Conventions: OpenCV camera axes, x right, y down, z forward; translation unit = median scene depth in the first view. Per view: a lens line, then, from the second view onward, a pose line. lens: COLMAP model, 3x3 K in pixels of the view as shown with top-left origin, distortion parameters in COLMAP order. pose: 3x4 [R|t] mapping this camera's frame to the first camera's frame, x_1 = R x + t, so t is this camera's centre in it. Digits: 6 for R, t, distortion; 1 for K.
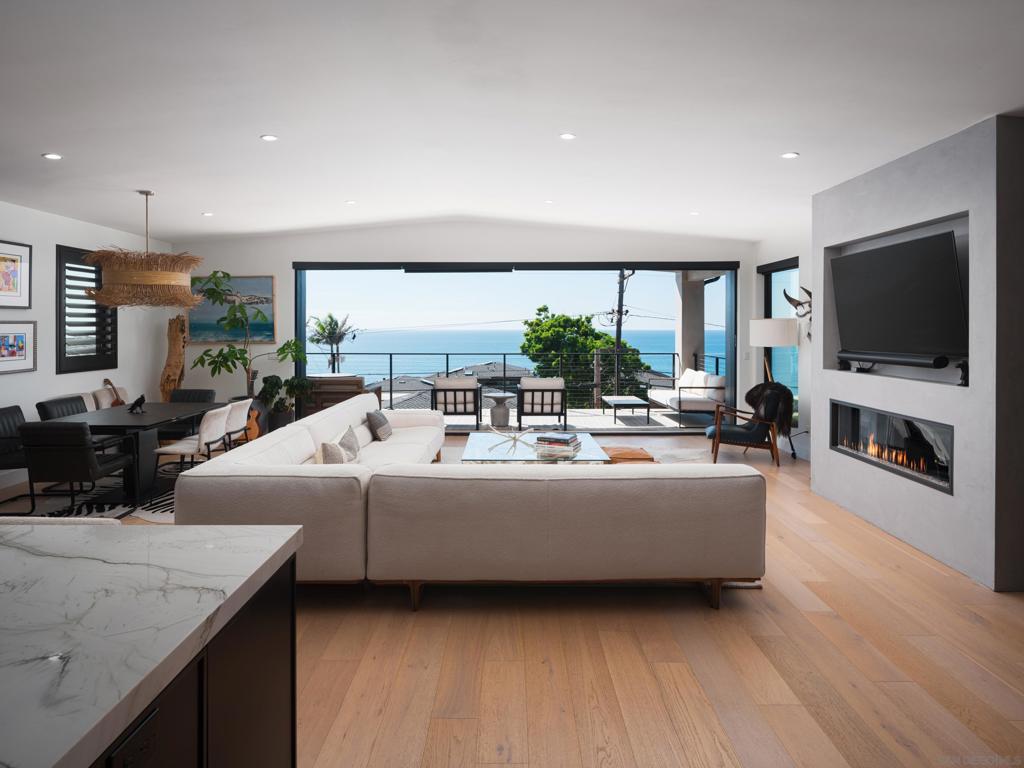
lens RADIAL K [[570.9, 0, 508.4], [0, 570.9, 329.3], [0, 0, 1]] dist [-0.007505, -0.000209]
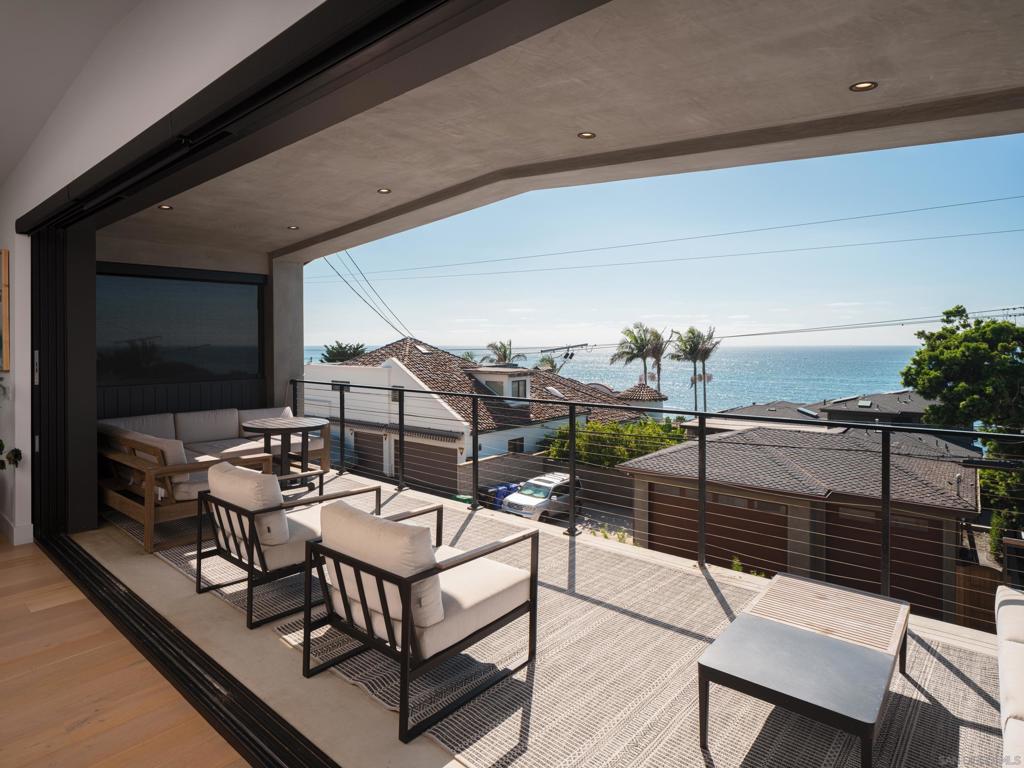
lens RADIAL K [[570.9, 0, 508.4], [0, 570.9, 329.3], [0, 0, 1]] dist [-0.007505, -0.000209]
pose [[0.770317, -0.015571, -0.637471, 0.308634], [-0.001390, 0.999658, -0.026098, -0.001109], [0.637660, 0.020990, 0.770032, 0.886207]]
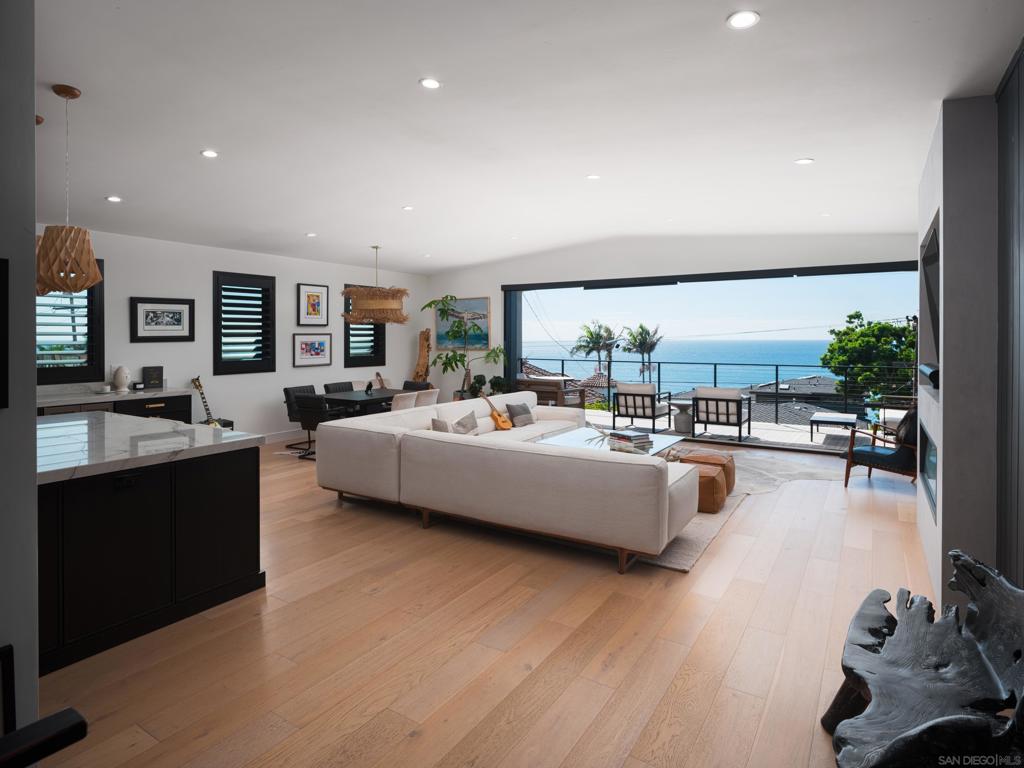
lens RADIAL K [[570.9, 0, 508.4], [0, 570.9, 329.3], [0, 0, 1]] dist [-0.007505, -0.000209]
pose [[0.844468, -0.007688, -0.535550, 0.307084], [-0.001254, 0.999866, -0.016331, -0.000455], [0.535604, 0.014462, 0.844345, -0.053960]]
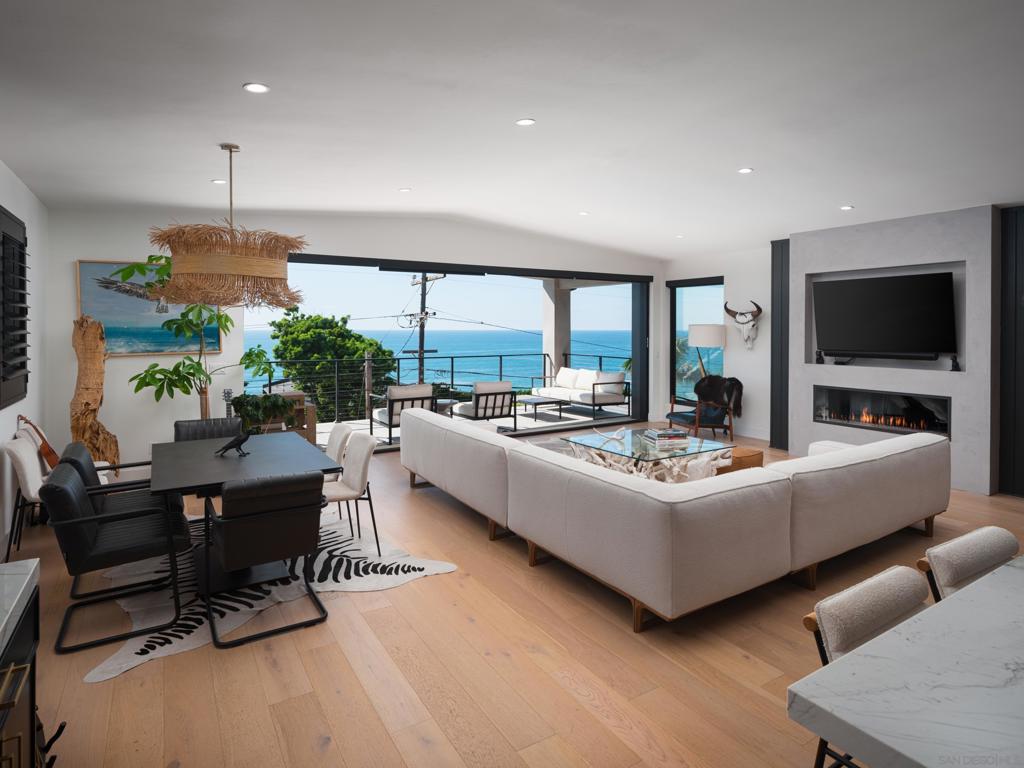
lens RADIAL K [[570.9, 0, 508.4], [0, 570.9, 329.3], [0, 0, 1]] dist [-0.007505, -0.000209]
pose [[0.852614, -0.000769, 0.522541, -0.475572], [0.000856, 1.000000, 0.000075, -0.007413], [-0.522541, 0.000384, 0.852614, 0.135420]]
